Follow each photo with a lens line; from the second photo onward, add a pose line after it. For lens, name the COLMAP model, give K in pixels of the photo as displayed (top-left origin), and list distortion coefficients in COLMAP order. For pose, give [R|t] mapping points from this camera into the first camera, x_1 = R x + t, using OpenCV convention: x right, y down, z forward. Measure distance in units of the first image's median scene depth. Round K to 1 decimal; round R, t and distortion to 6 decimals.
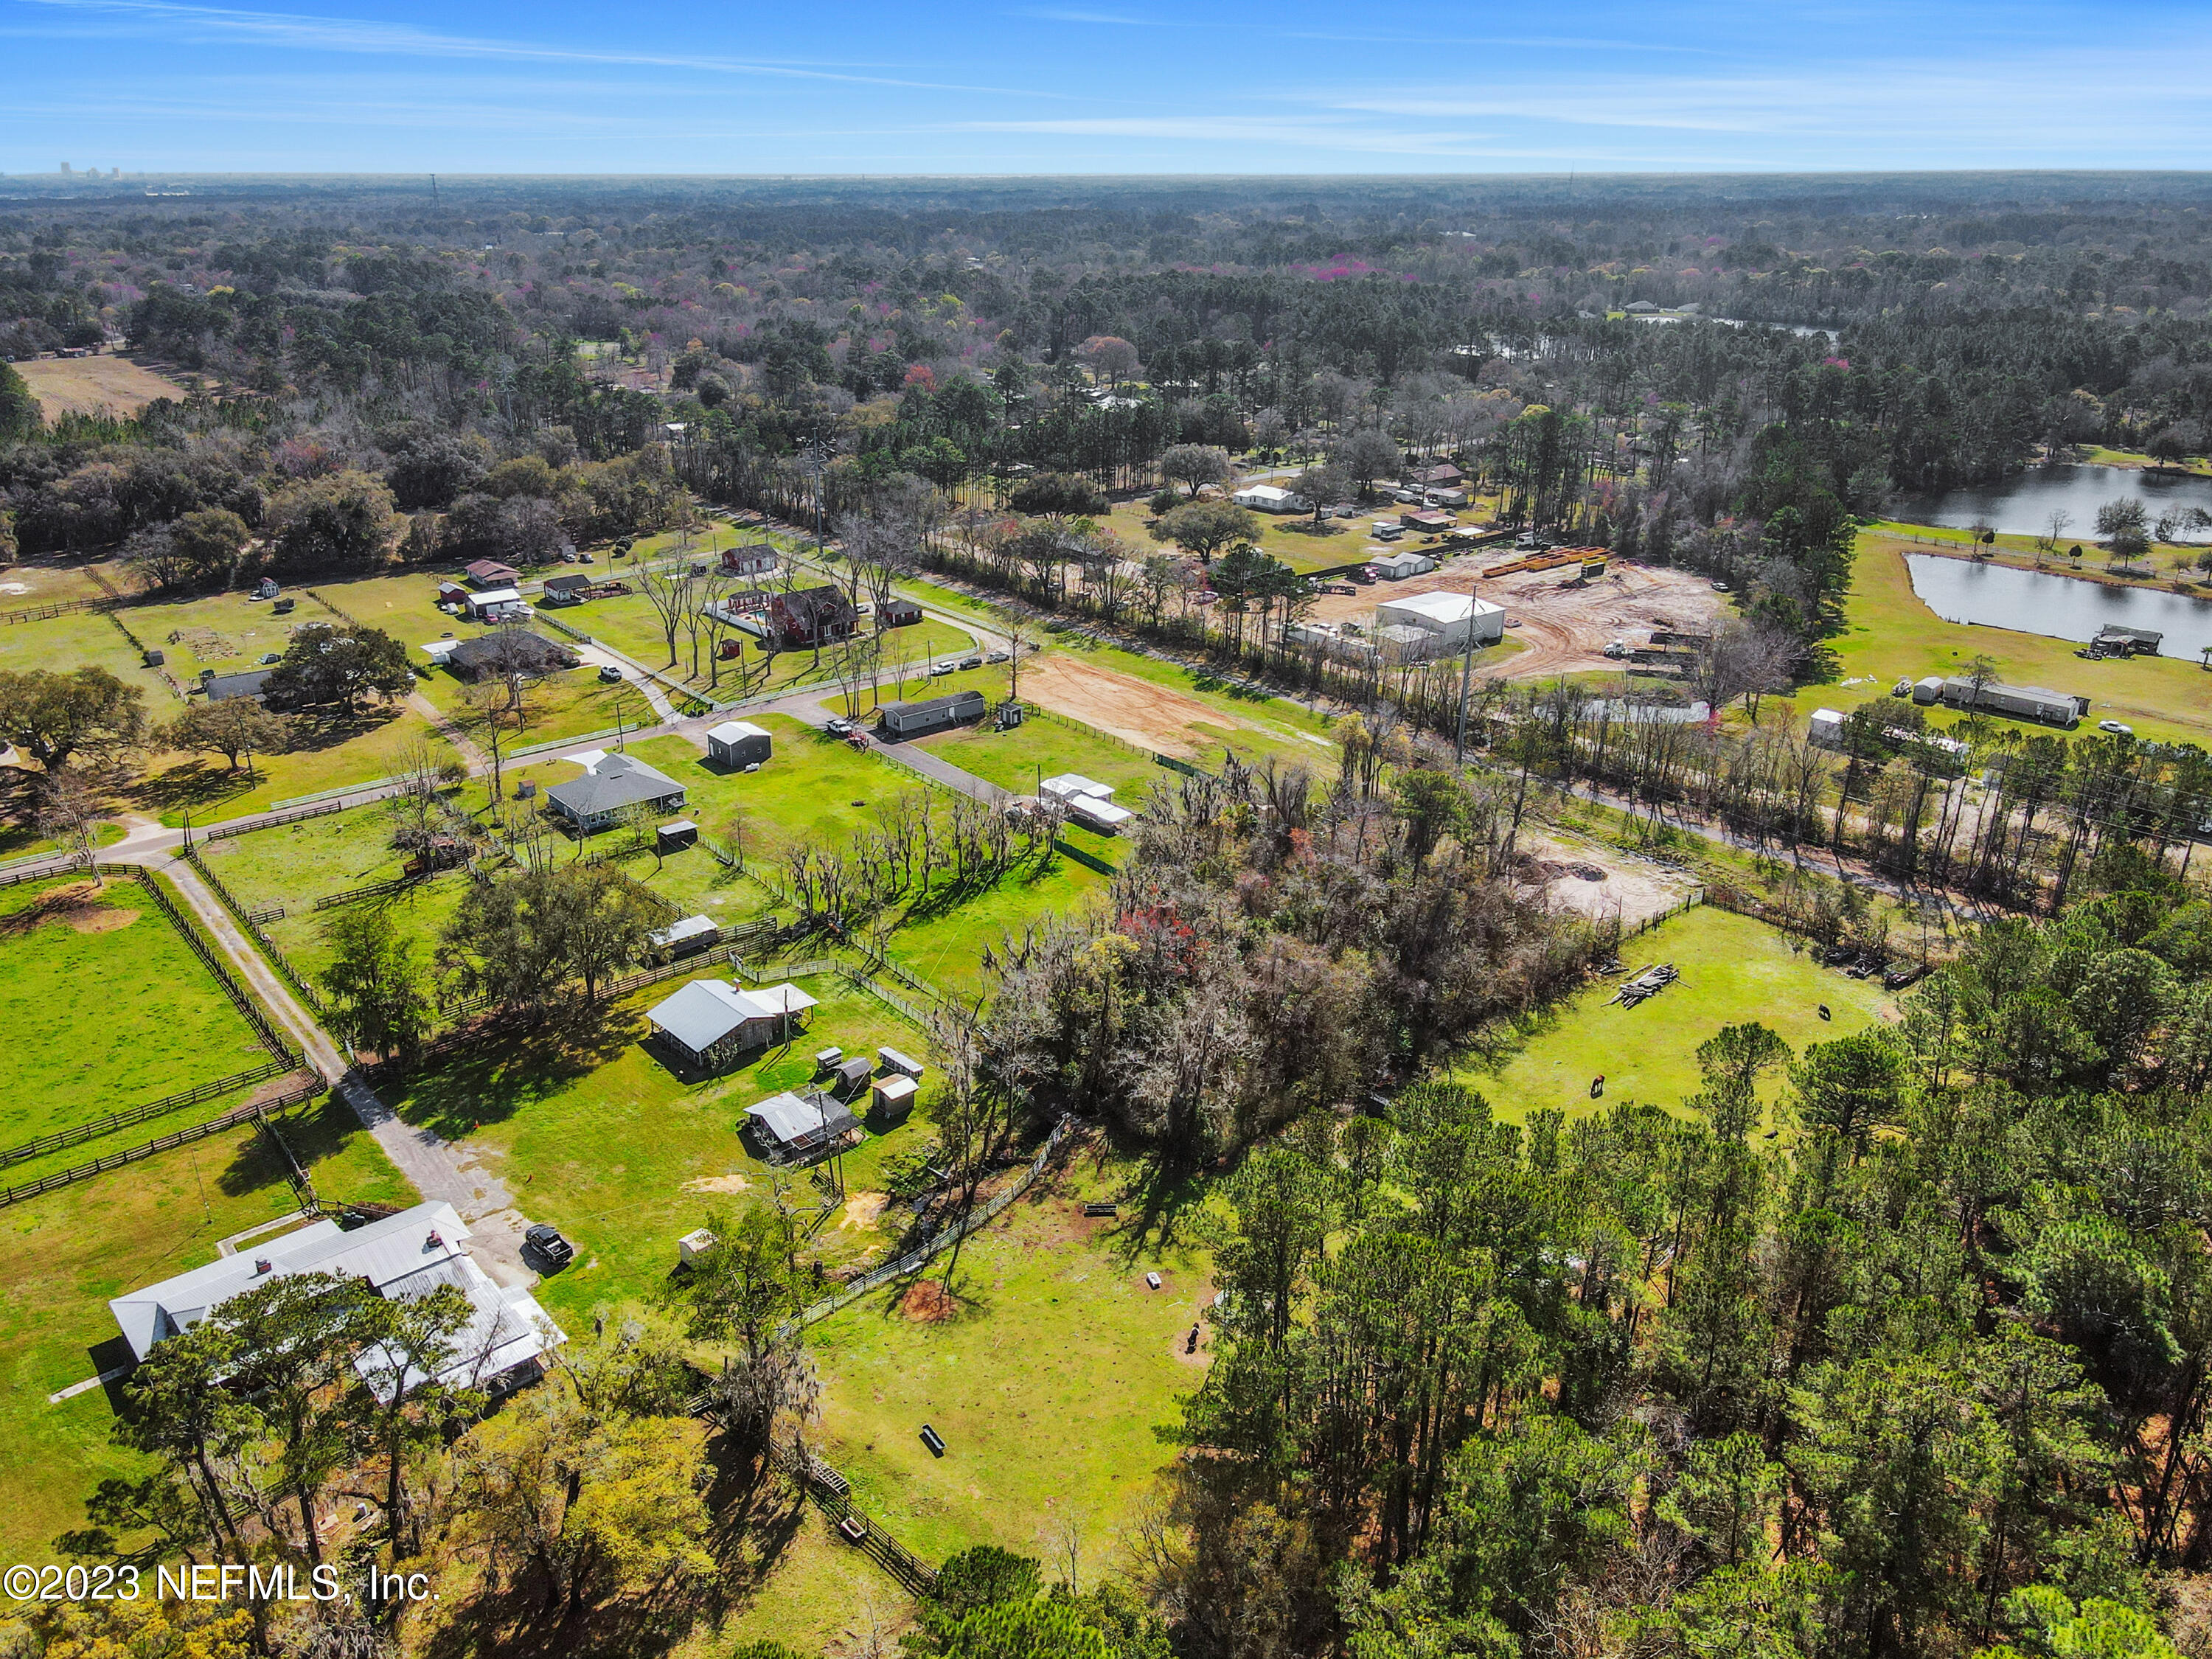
lens RADIAL K [[1656.7, 0, 1099.1], [0, 1656.7, 825.2], [0, 0, 1]] dist [-0.004952, 0.031358]
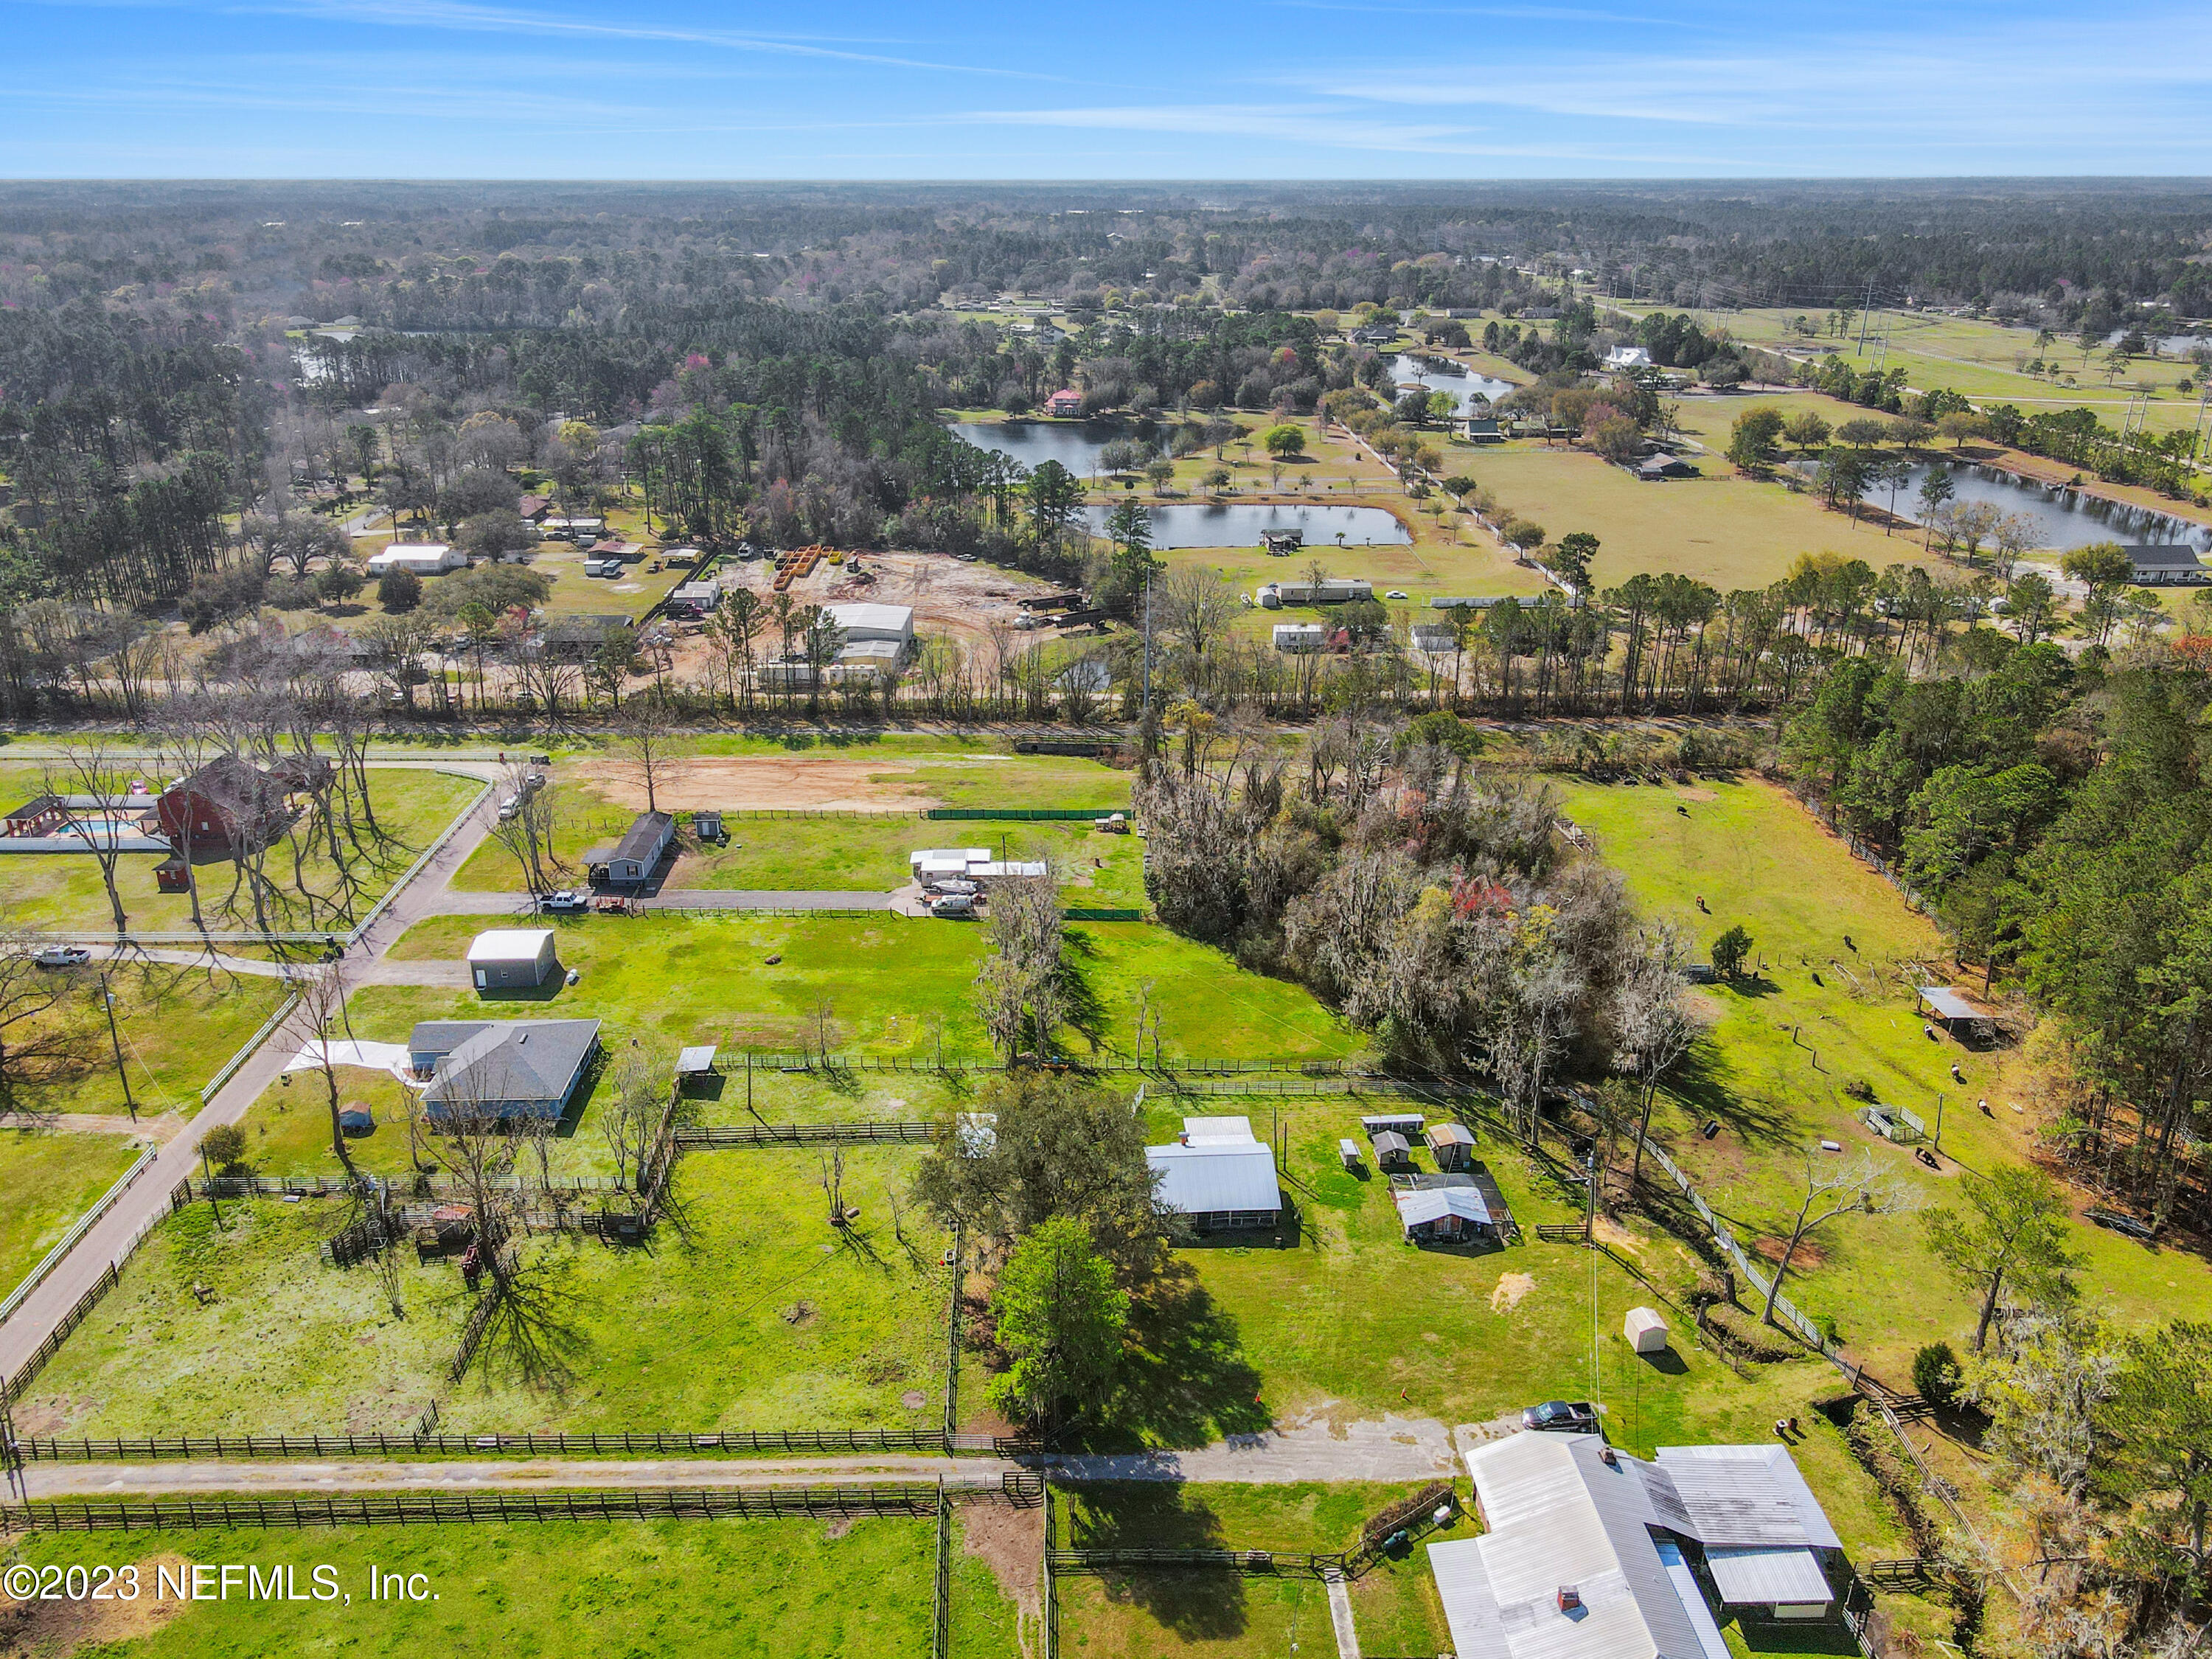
lens RADIAL K [[1657.0, 0, 1095.7], [0, 1657.0, 838.3], [0, 0, 1]] dist [-0.003553, 0.027193]
pose [[0.625622, -0.290751, 0.723921, -0.646719], [0.289062, 0.948297, 0.131057, -0.136633], [-0.724597, 0.127266, 0.677320, 0.351611]]
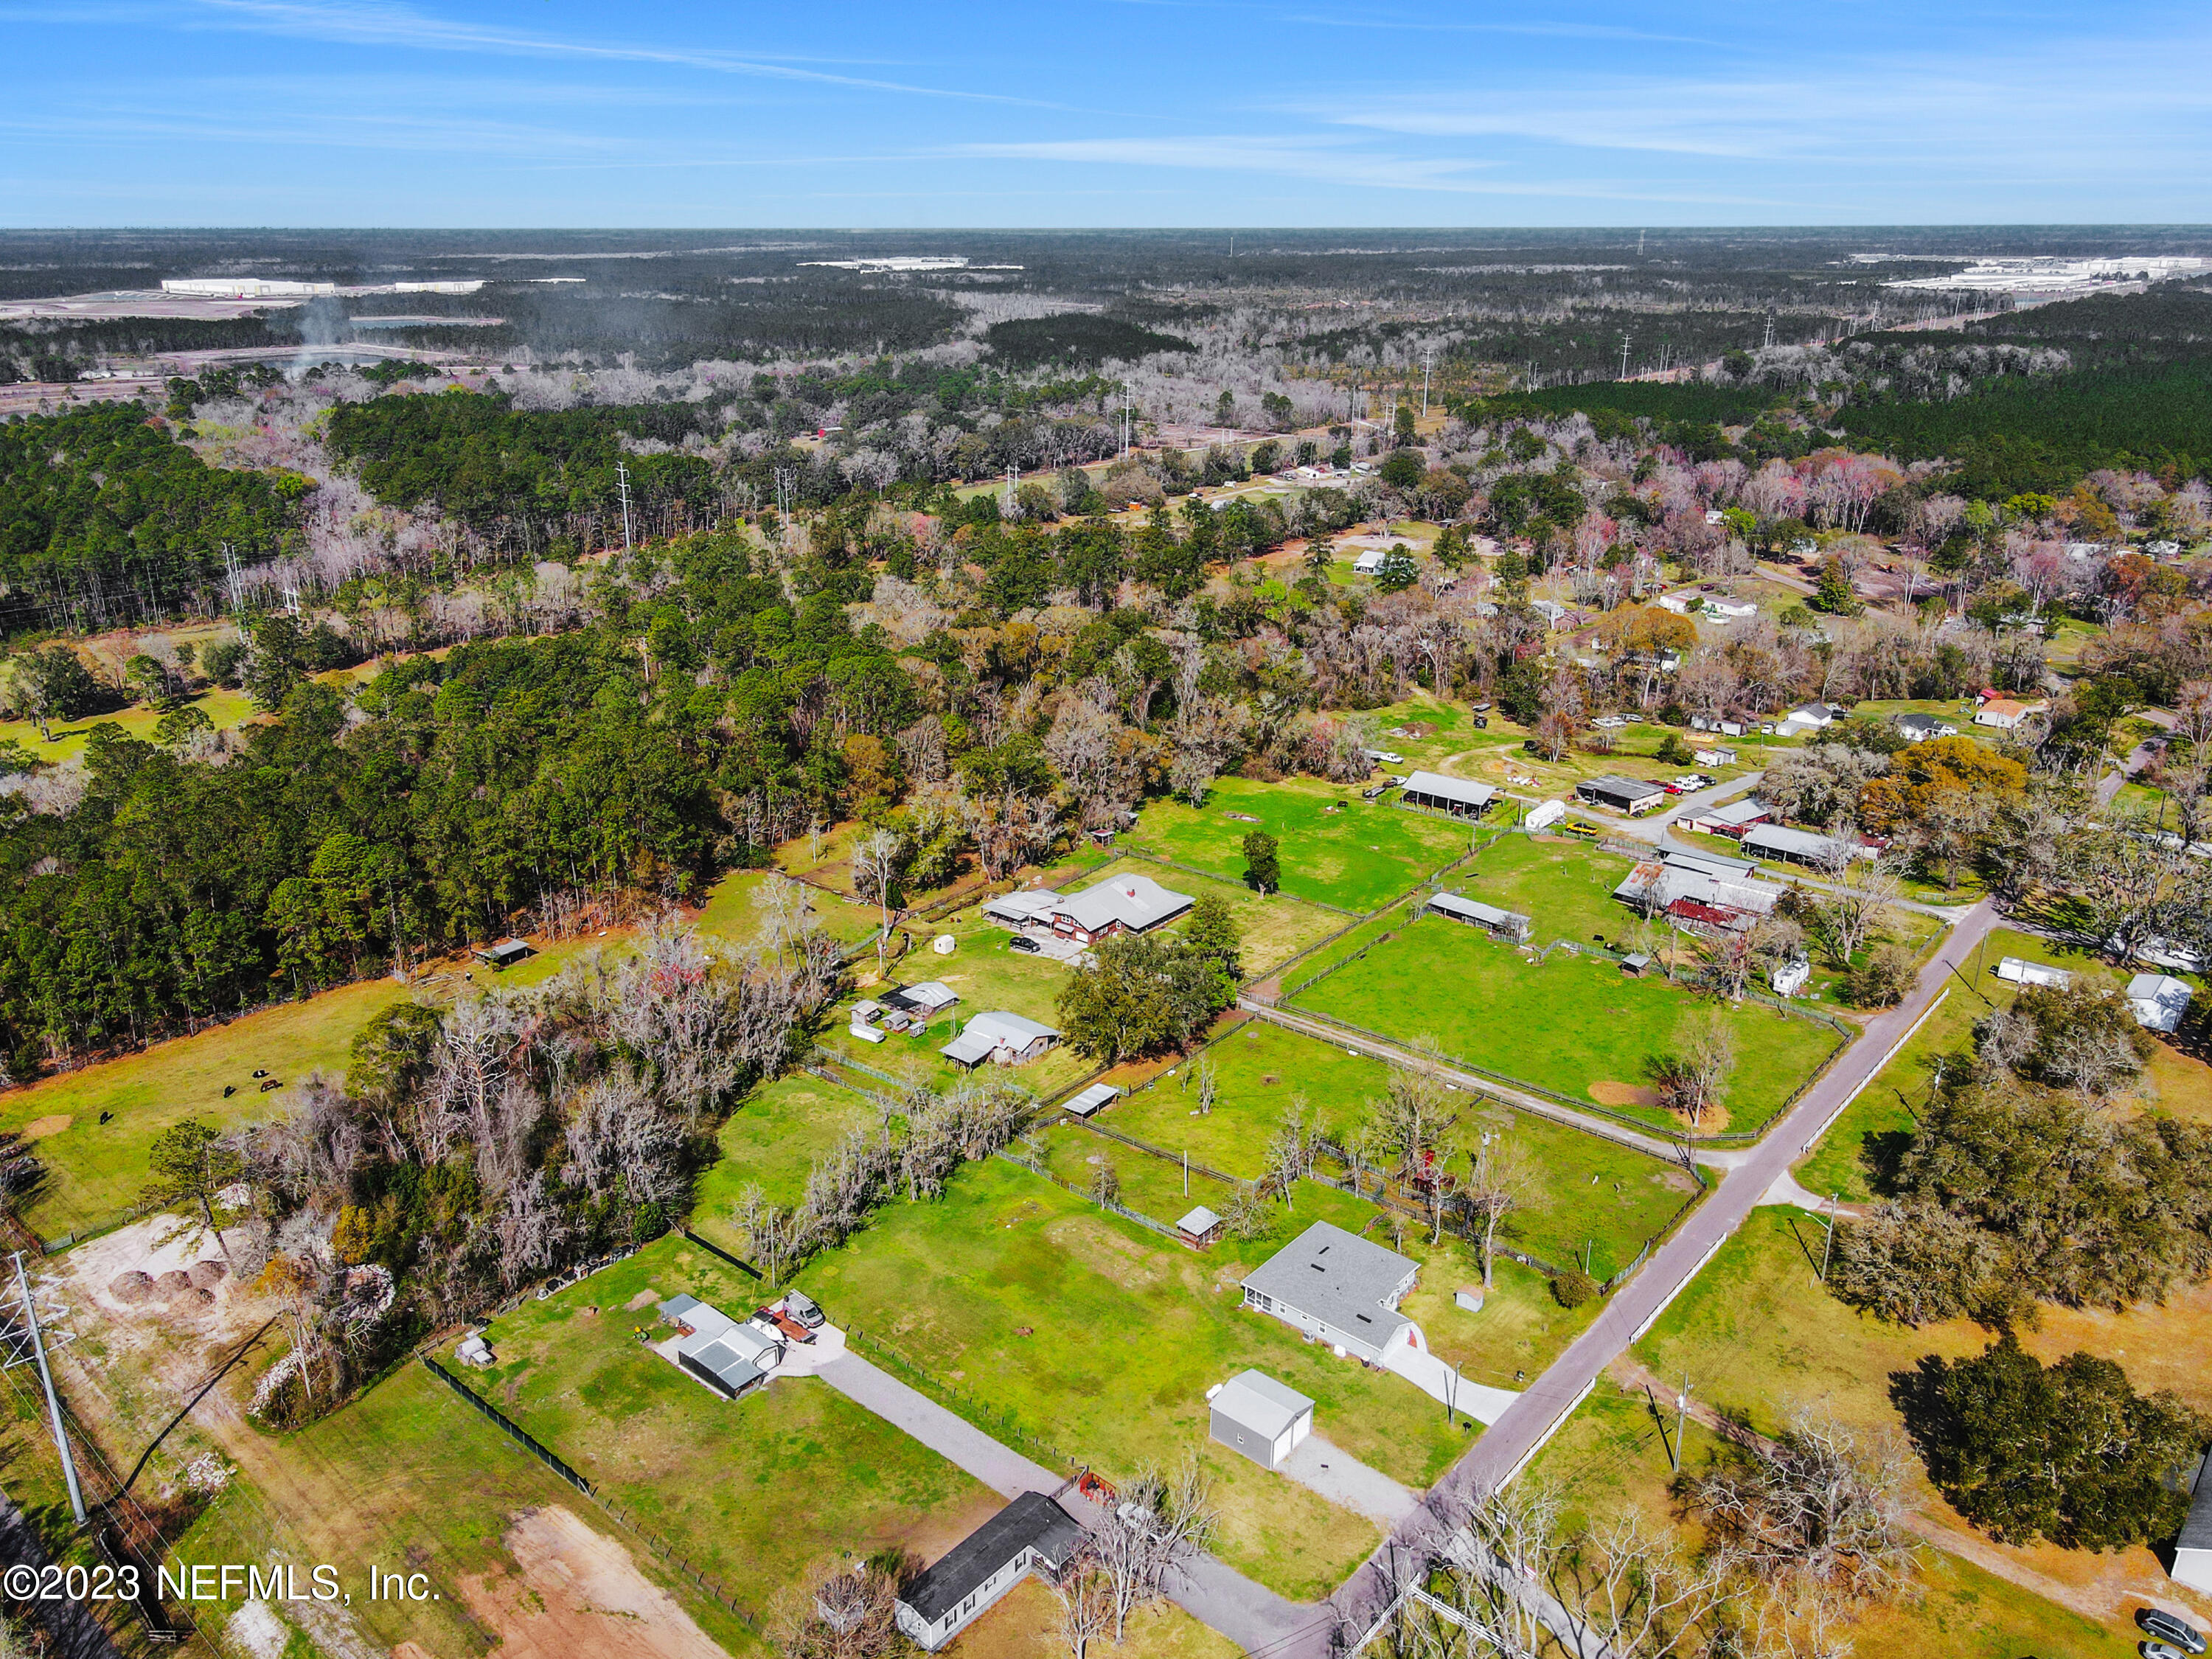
lens RADIAL K [[1635.5, 0, 1068.4], [0, 1635.5, 821.0], [0, 0, 1]] dist [-0.005552, 0.038866]
pose [[-0.989006, 0.056175, -0.136793, -0.081289], [-0.049679, 0.745060, 0.665144, -0.715615], [0.139284, 0.664627, -0.734078, 1.469310]]
